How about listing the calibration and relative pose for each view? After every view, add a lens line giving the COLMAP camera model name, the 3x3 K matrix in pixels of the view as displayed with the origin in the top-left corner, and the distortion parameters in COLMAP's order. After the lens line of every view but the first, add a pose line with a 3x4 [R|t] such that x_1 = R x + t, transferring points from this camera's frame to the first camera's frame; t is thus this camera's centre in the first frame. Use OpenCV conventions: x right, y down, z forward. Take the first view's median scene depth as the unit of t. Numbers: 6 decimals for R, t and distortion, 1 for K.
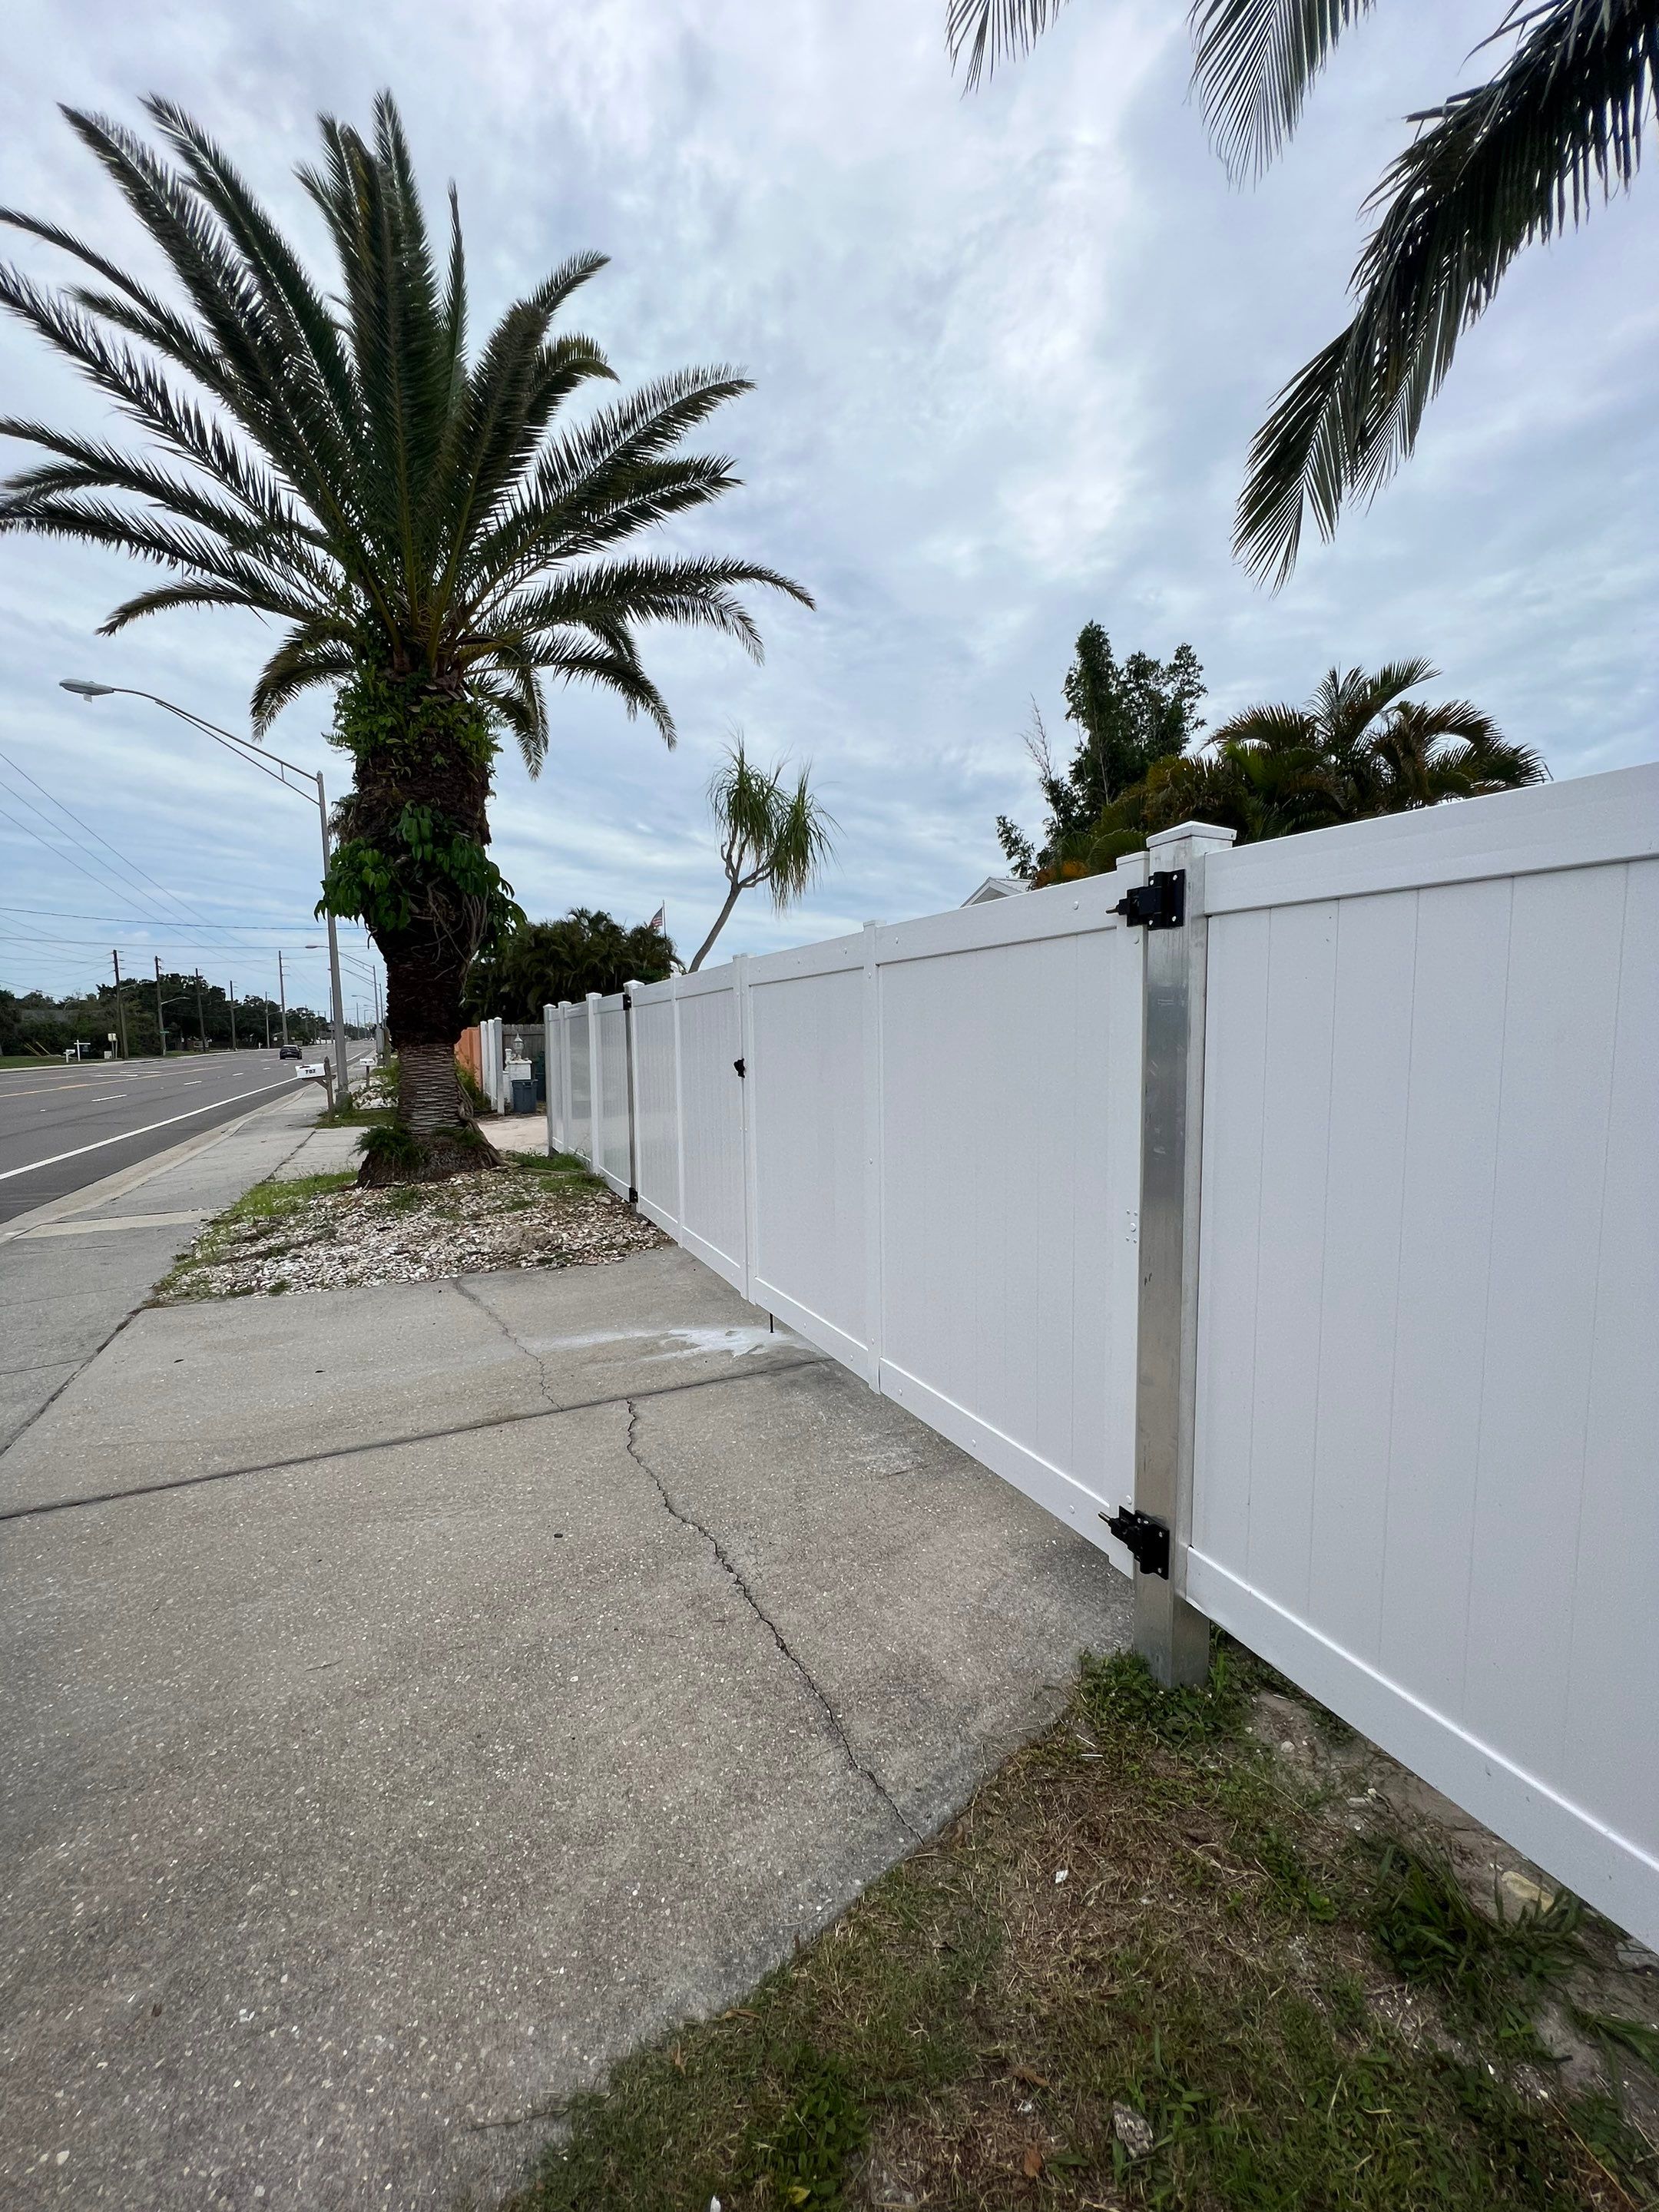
lens RADIAL K [[920.8, 0, 827.3], [0, 920.8, 1118.8], [0, 0, 1]] dist [0.001081, 0.000557]
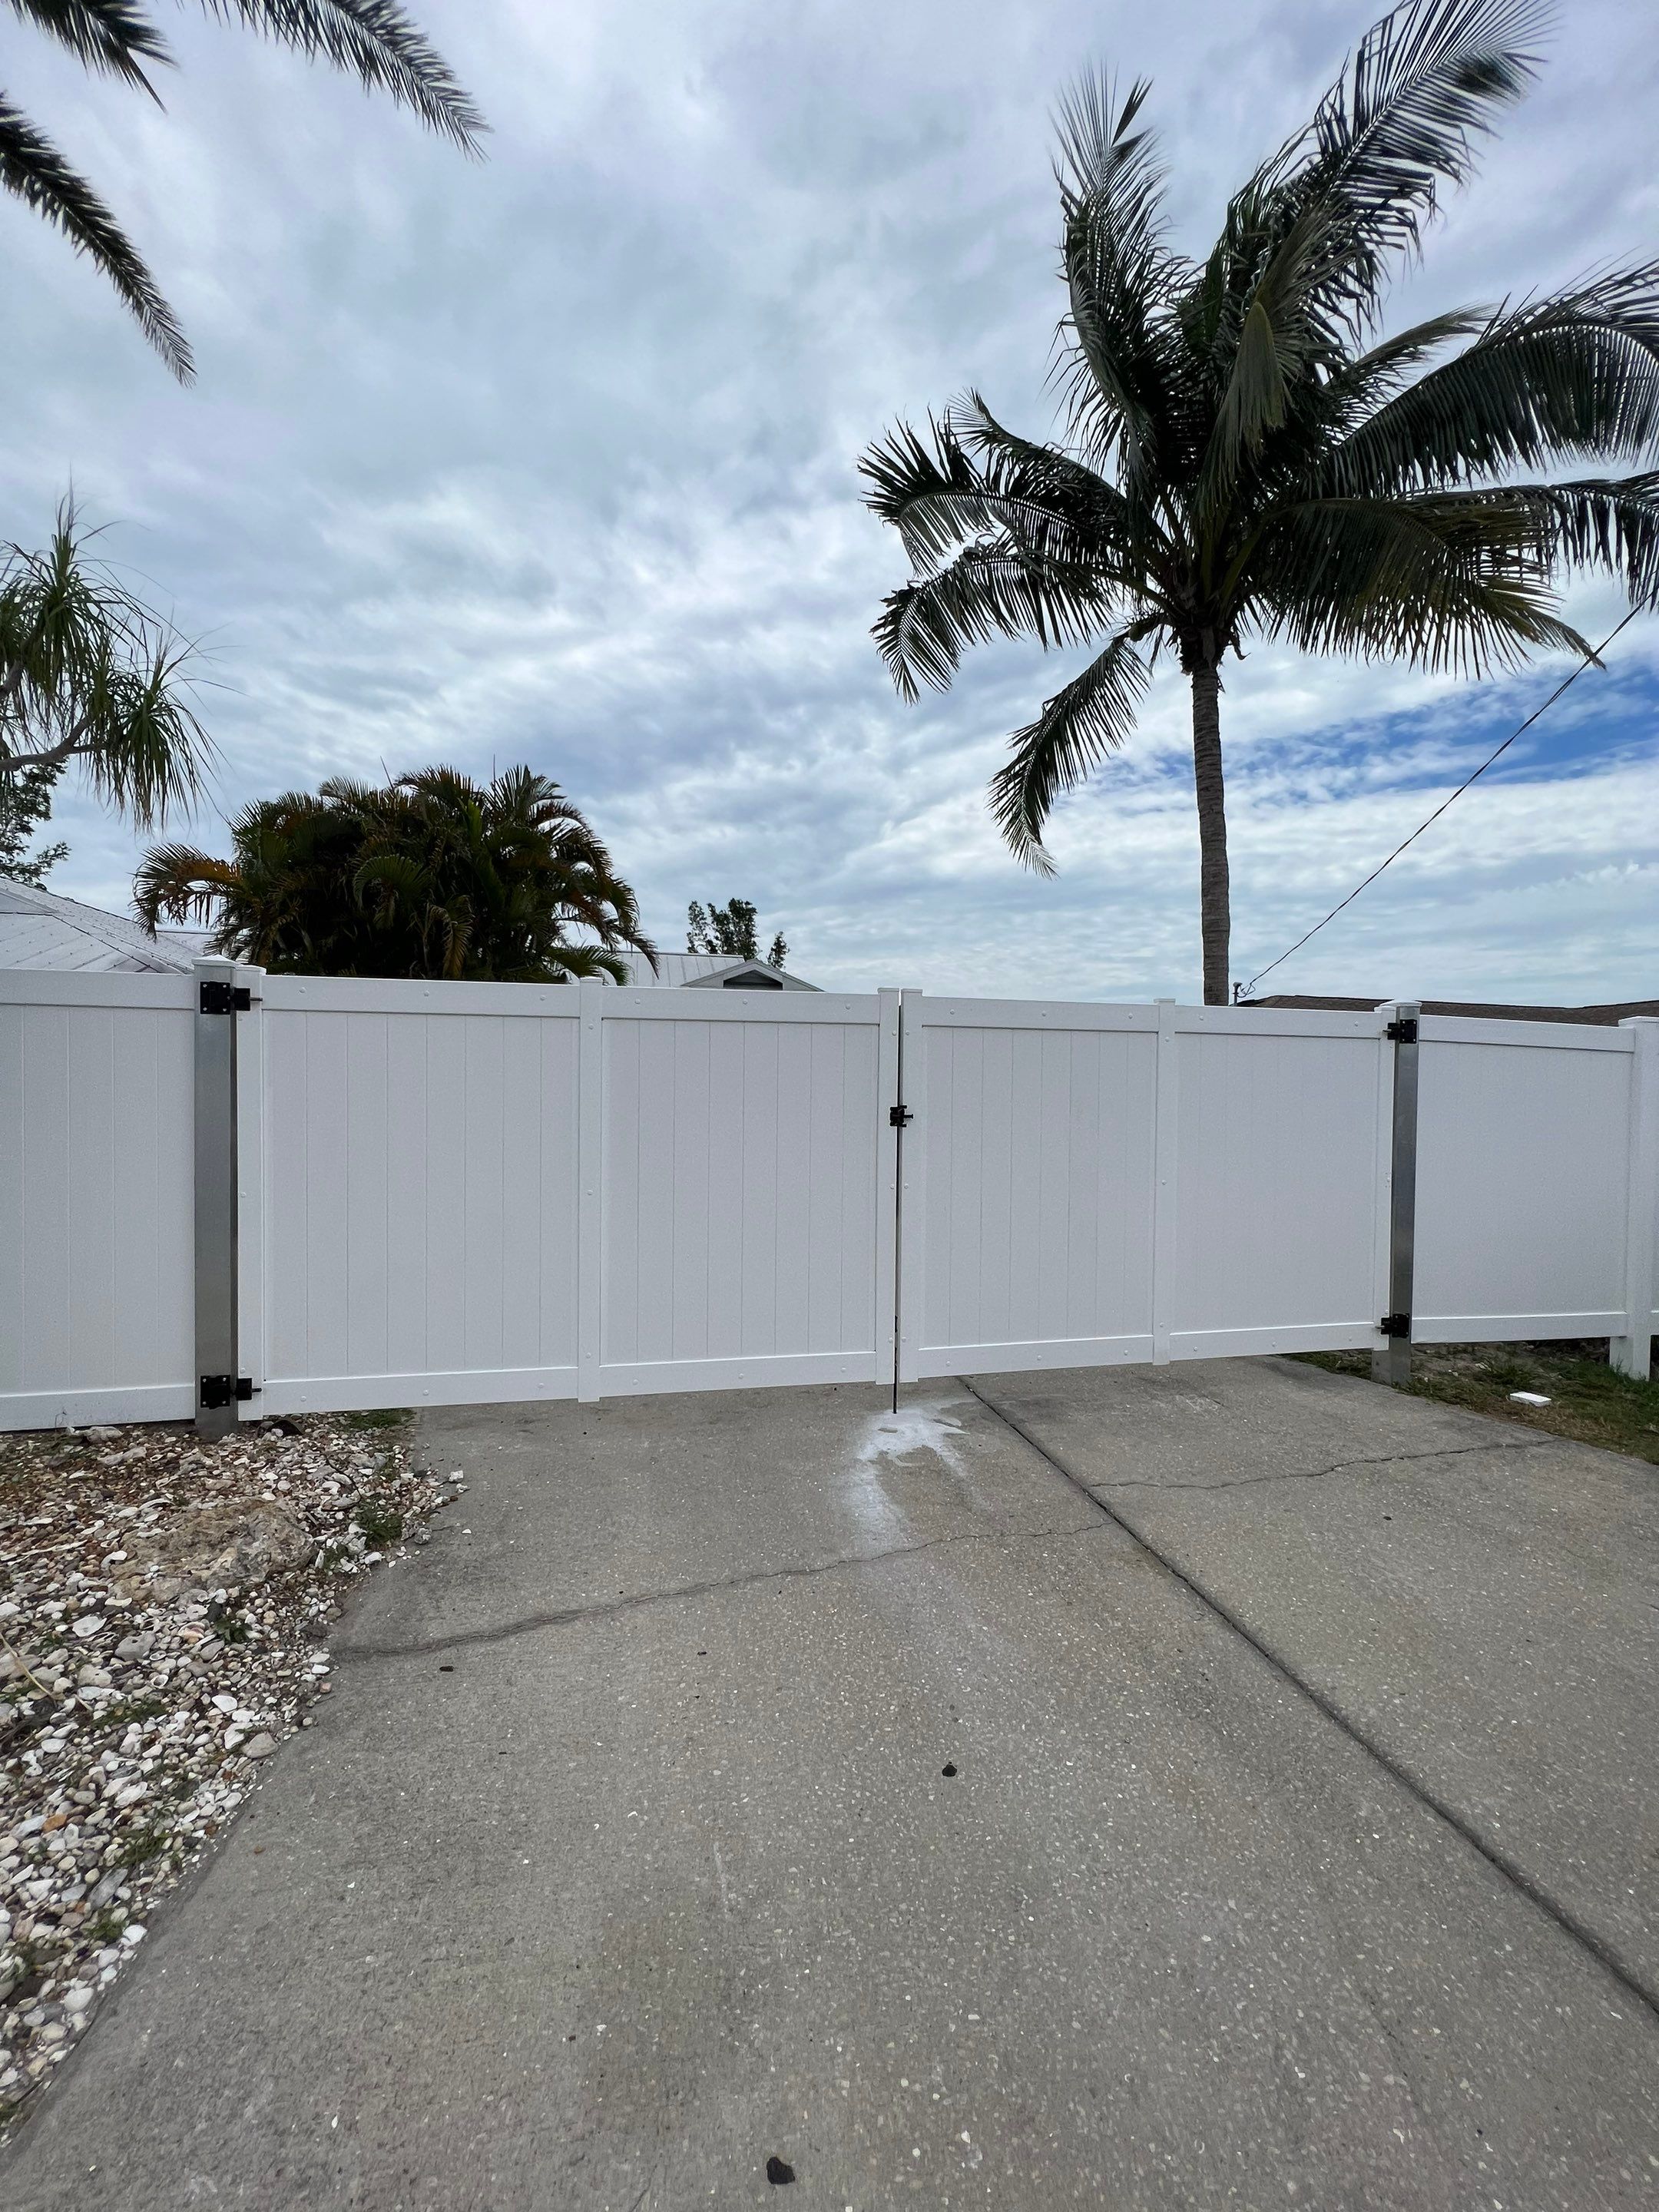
lens RADIAL K [[920.8, 0, 827.3], [0, 920.8, 1118.8], [0, 0, 1]] dist [0.001081, 0.000557]
pose [[0.183539, -0.009879, 0.982963, -1.170953], [0.072394, 0.997370, -0.003493, -0.064722], [-0.980343, 0.071802, 0.183771, 1.096510]]
